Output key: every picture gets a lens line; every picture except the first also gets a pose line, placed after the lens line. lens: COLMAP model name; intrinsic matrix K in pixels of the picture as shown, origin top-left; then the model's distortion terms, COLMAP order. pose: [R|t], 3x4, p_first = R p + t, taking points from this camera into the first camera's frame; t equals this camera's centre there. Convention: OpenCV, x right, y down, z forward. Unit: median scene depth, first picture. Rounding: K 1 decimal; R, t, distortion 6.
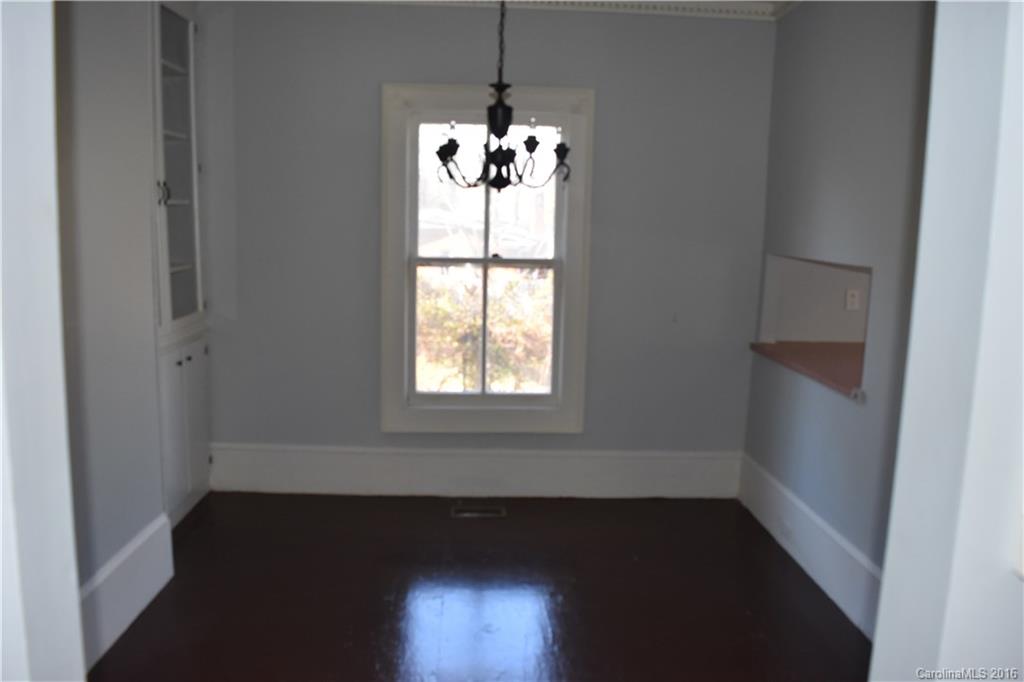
lens RADIAL K [[834.6, 0, 512.0], [0, 834.6, 341.0], [0, 0, 1]] dist [-0.071930, 0.000604]
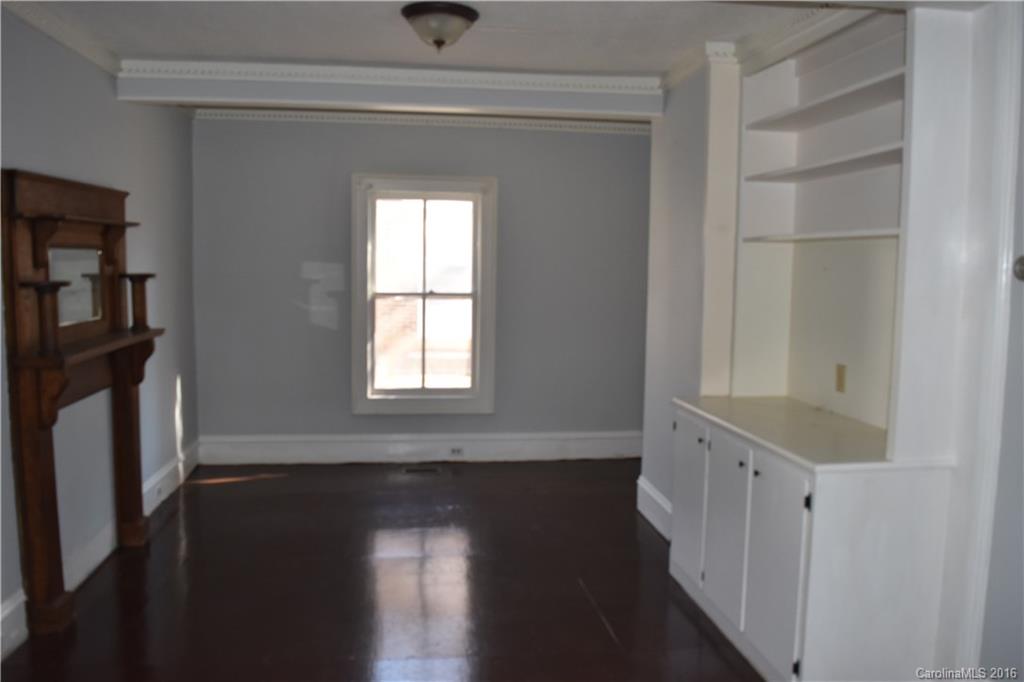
lens RADIAL K [[834.6, 0, 512.0], [0, 834.6, 341.0], [0, 0, 1]] dist [-0.071930, 0.000604]
pose [[0.995062, -0.015798, 0.097987, -0.022817], [0.021837, 0.997907, -0.060870, 0.073228], [-0.096820, 0.062710, 0.993324, -0.430462]]
